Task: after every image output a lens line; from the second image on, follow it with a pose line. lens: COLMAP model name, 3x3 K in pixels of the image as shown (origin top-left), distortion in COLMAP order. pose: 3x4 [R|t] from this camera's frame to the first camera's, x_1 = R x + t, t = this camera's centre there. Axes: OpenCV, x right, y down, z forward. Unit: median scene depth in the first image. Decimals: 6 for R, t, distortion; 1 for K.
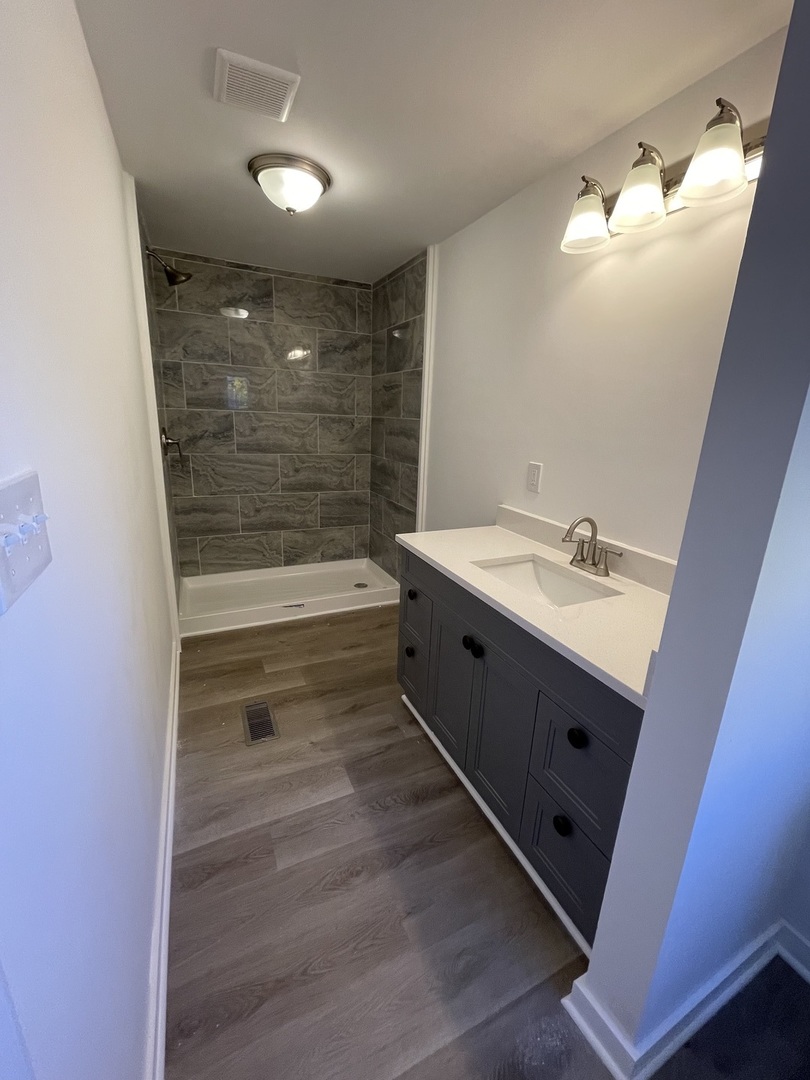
lens RADIAL K [[440.1, 0, 410.3], [0, 440.1, 535.8], [0, 0, 1]] dist [-0.001926, 0.000028]
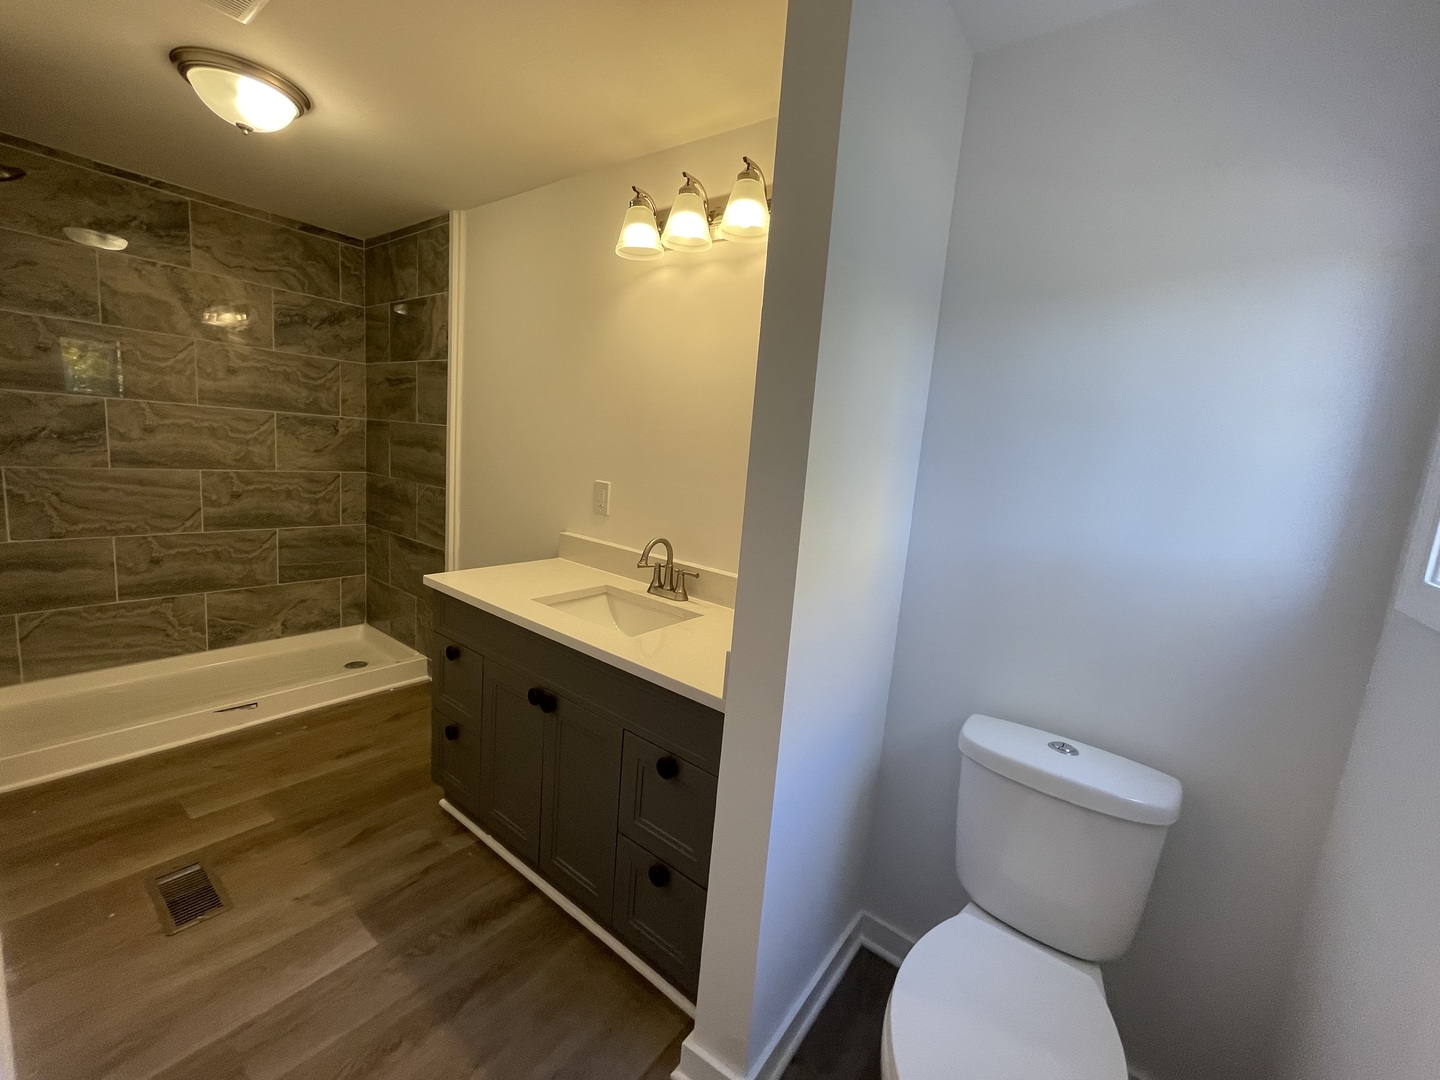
lens RADIAL K [[586.8, 0, 715.0], [0, 586.8, 531.3], [0, 0, 1]] dist [-0.001926, 0.000028]
pose [[0.891286, -0.033494, 0.452203, -0.036849], [0.075510, 0.994307, -0.075183, 0.031373], [-0.447110, 0.101155, 0.888741, -0.099060]]
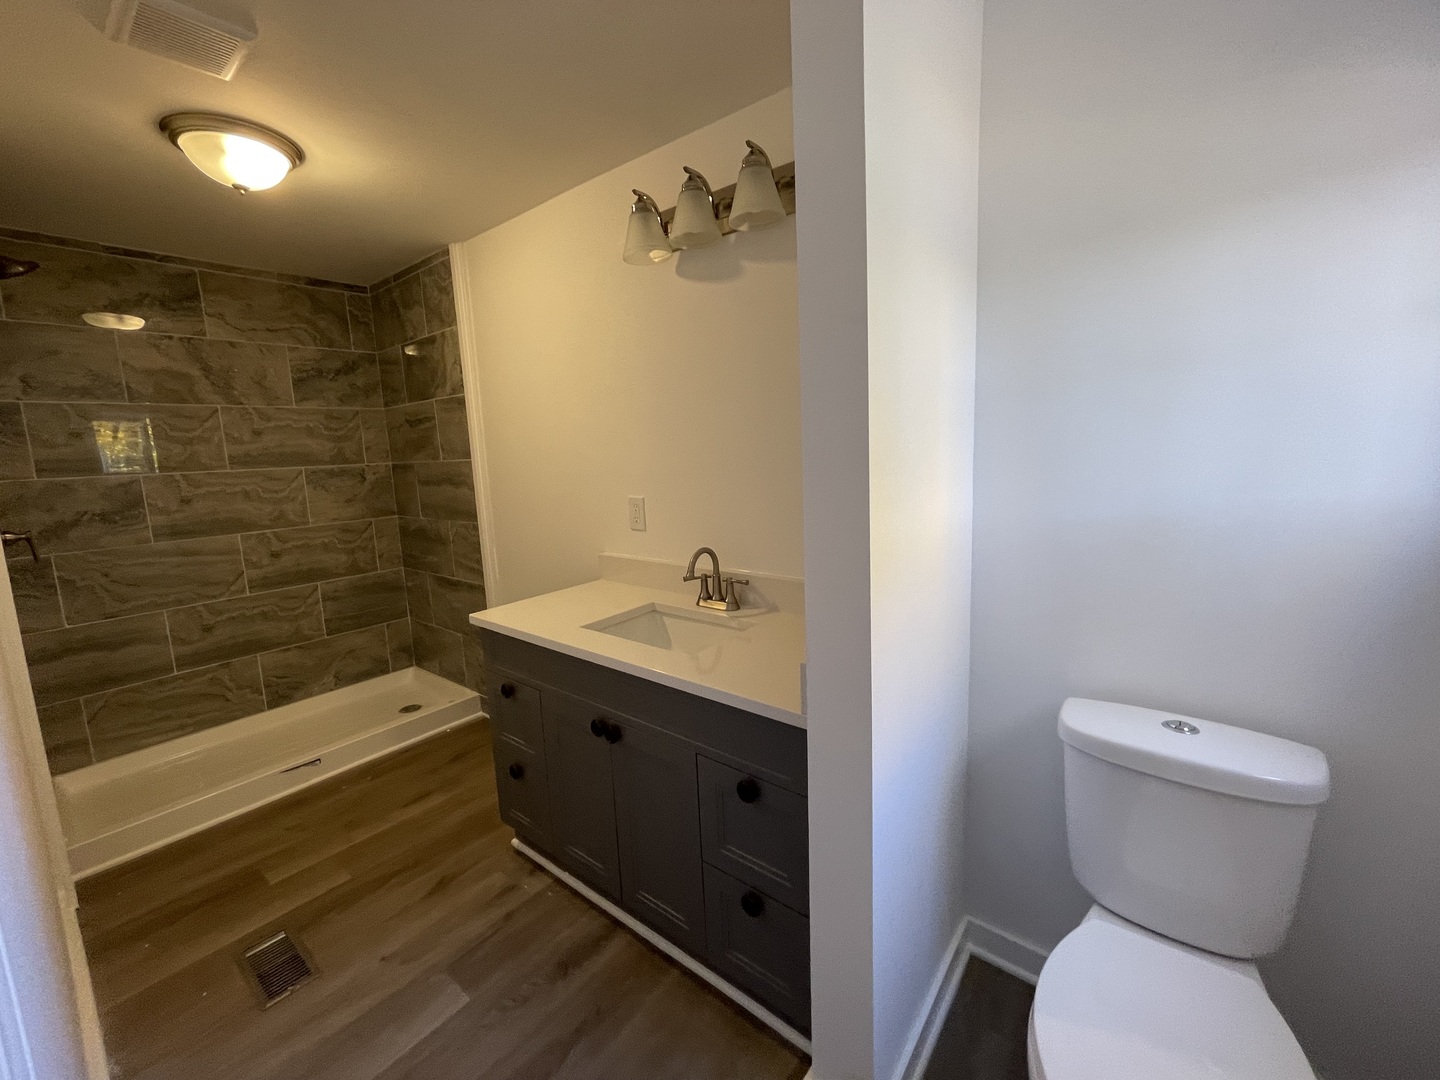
lens RADIAL K [[586.8, 0, 714.8], [0, 586.8, 531.0], [0, 0, 1]] dist [-0.001926, 0.000028]
pose [[0.899142, -0.140745, 0.414409, -0.046113], [0.191217, 0.978057, -0.082708, 0.017721], [-0.393675, 0.153608, 0.906325, -0.057168]]
